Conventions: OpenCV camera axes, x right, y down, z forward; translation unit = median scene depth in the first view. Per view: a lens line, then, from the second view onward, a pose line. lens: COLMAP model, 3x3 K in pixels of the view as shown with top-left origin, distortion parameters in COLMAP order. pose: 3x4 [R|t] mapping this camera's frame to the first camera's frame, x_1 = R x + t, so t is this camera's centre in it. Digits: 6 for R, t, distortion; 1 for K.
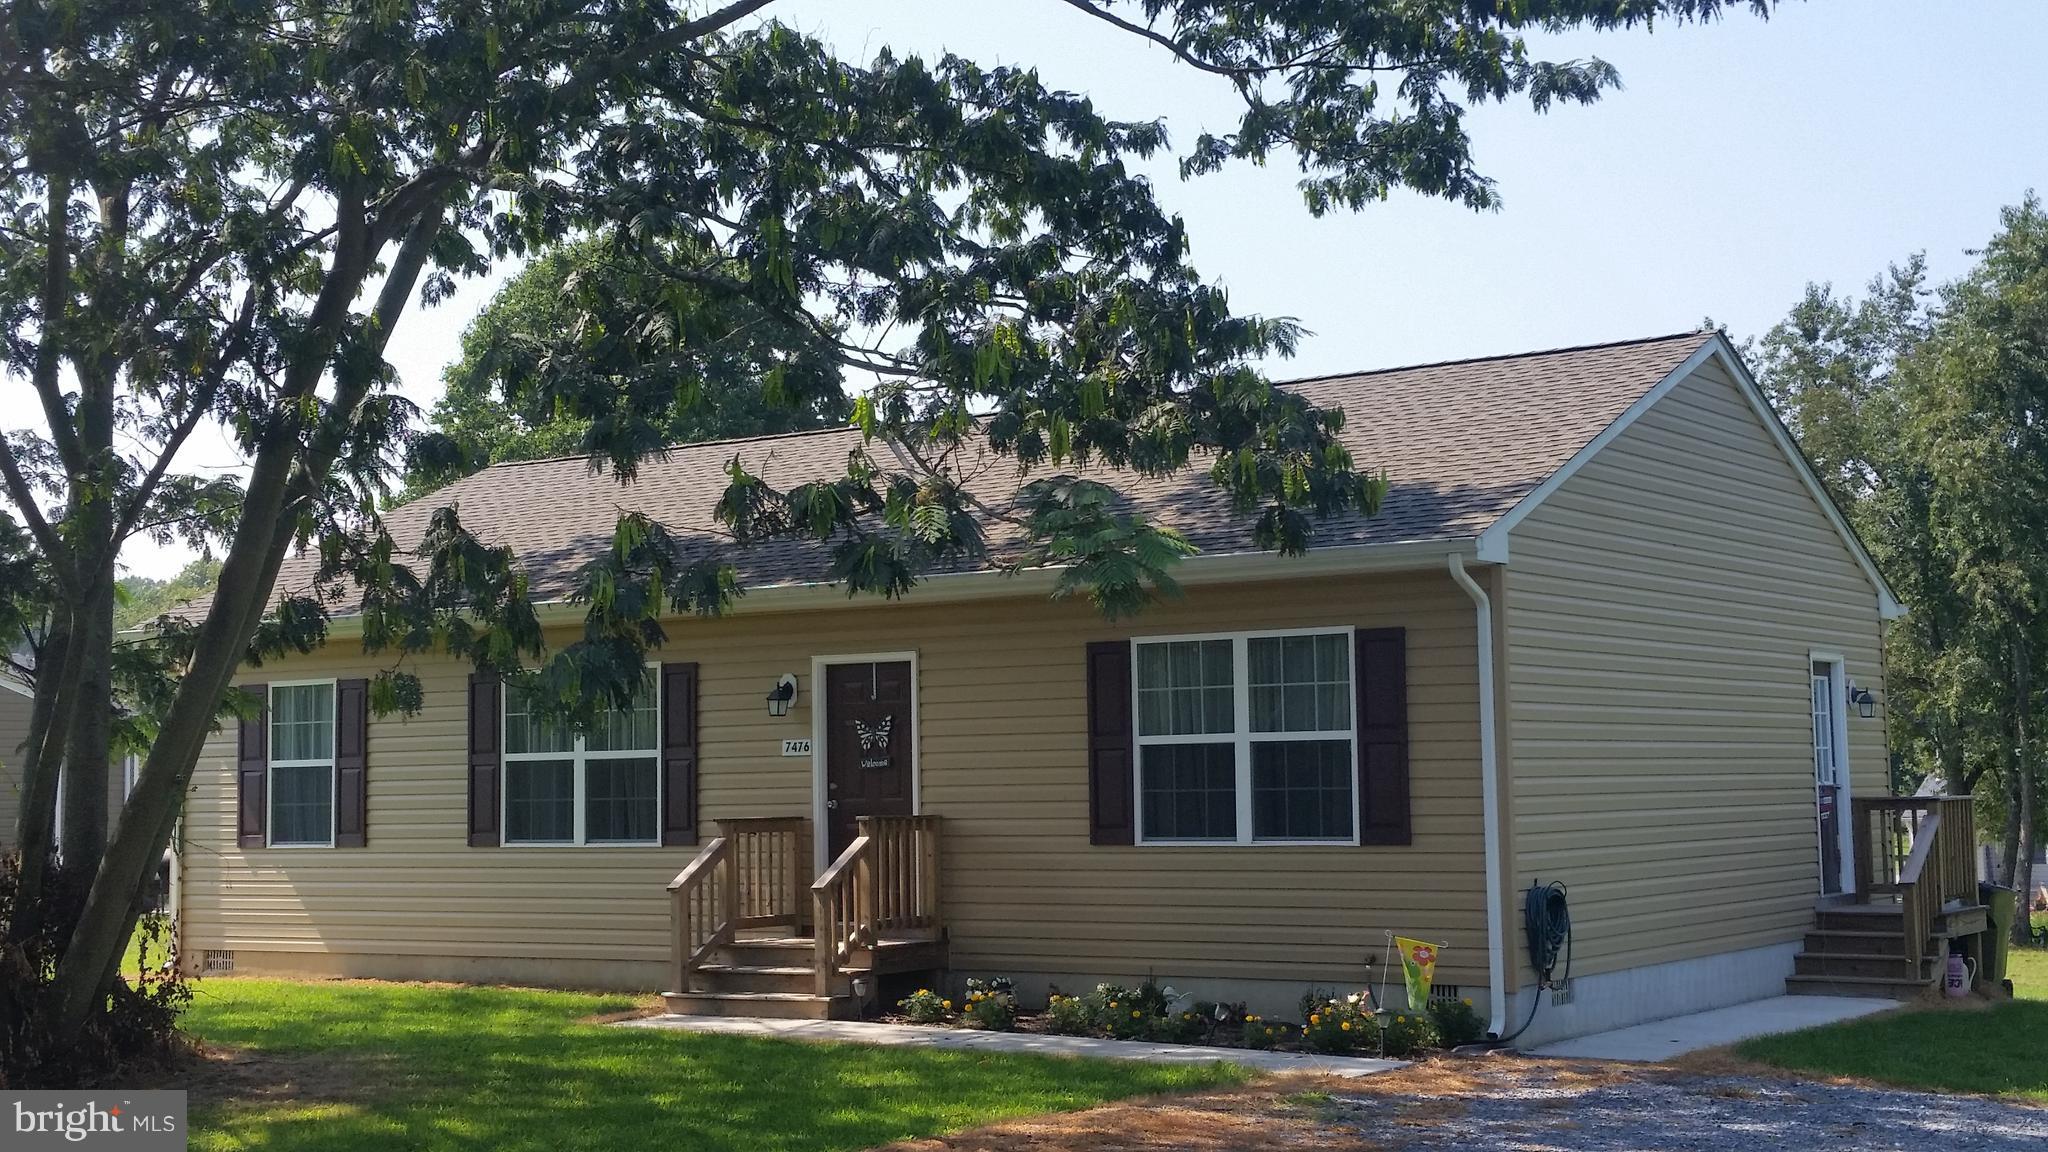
lens RADIAL K [[2353.9, 0, 1024.0], [0, 2353.9, 576.0], [0, 0, 1]] dist [0.079385, -0.000965]
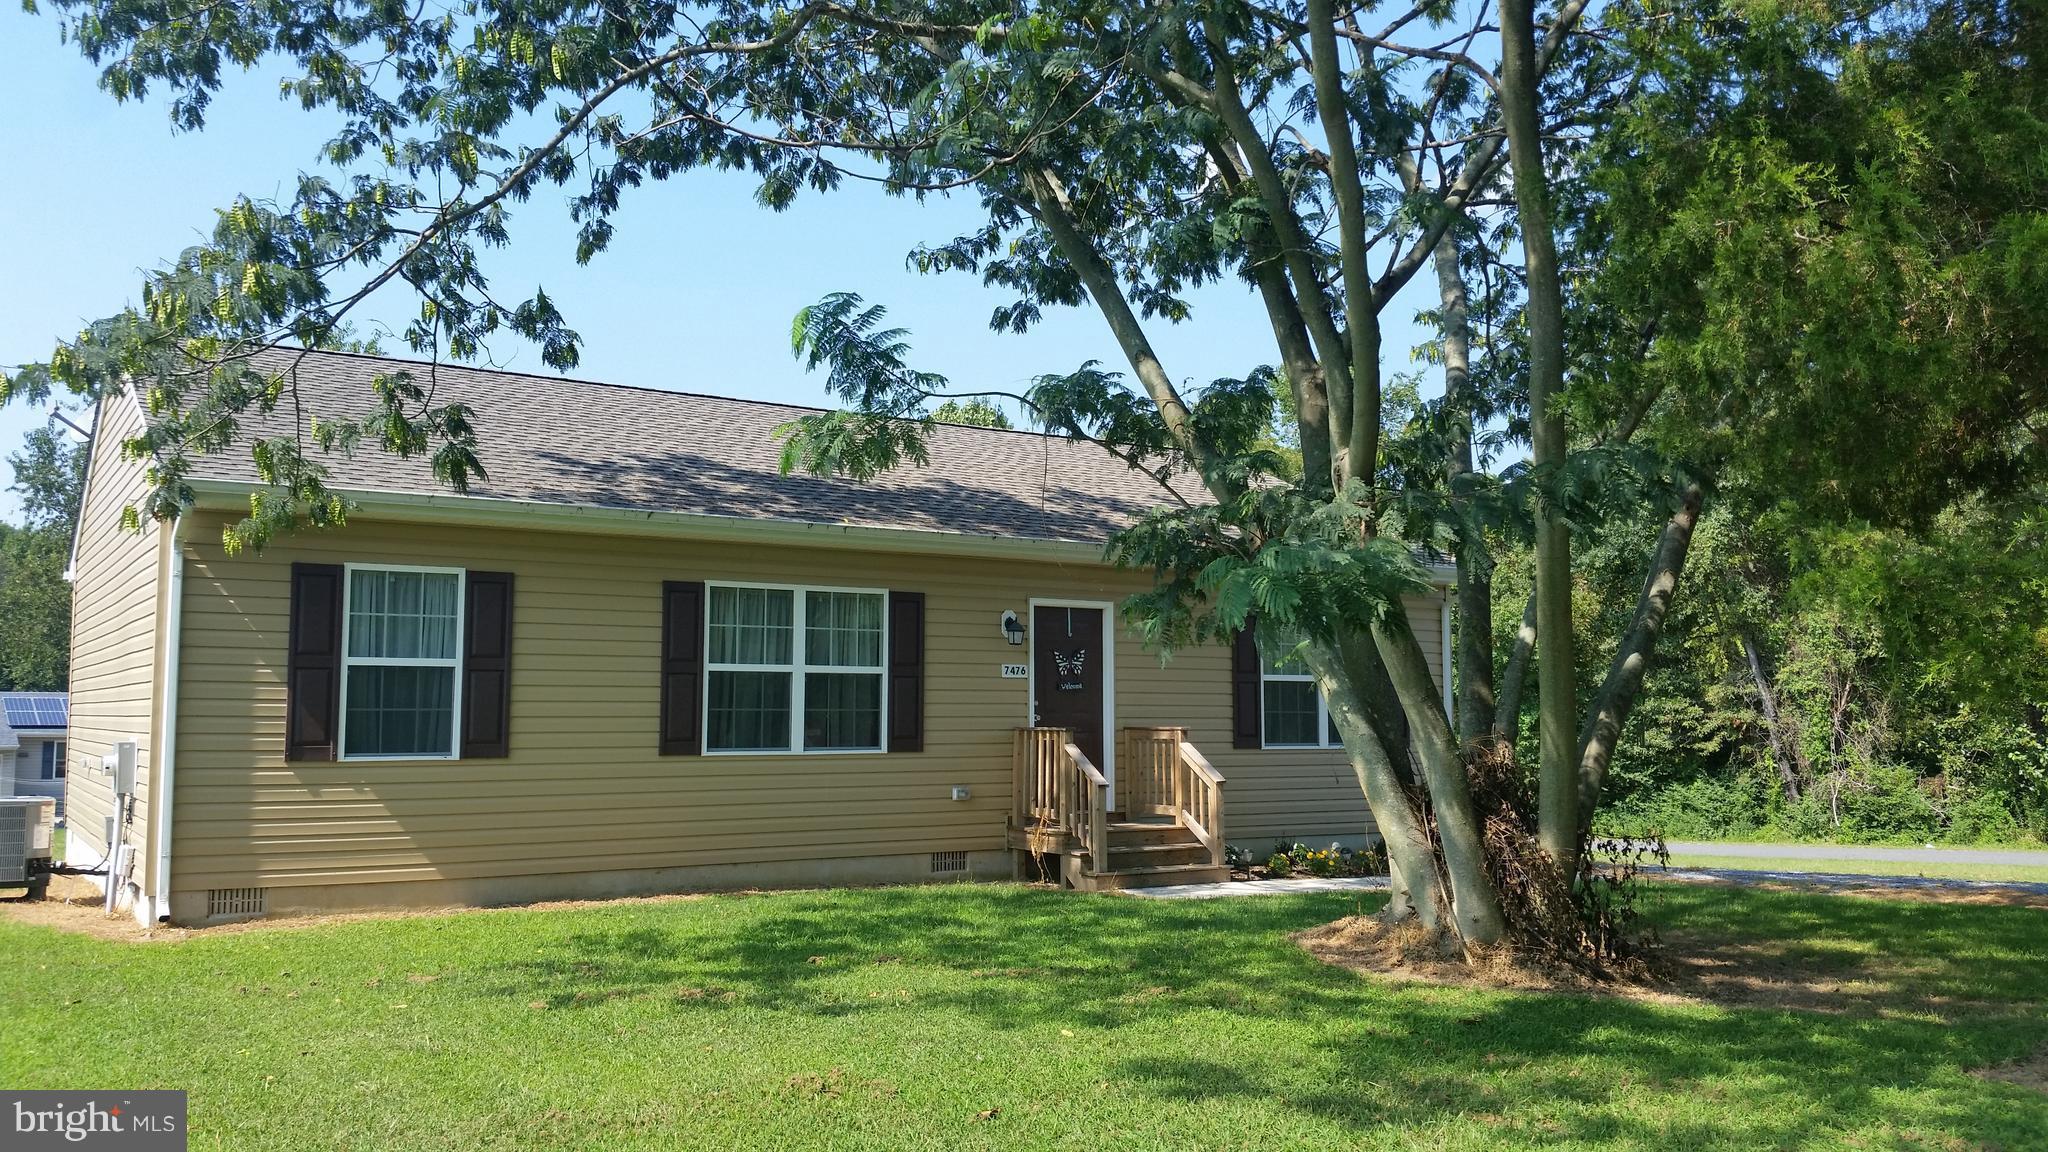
lens RADIAL K [[1985.2, 0, 1024.0], [0, 1985.2, 576.0], [0, 0, 1]] dist [0.154124, -0.375191]
pose [[0.358893, 0.078093, 0.930106, -0.870001], [-0.094829, 0.994388, -0.046899, 0.058857], [-0.928549, -0.071369, 0.364284, 0.513554]]
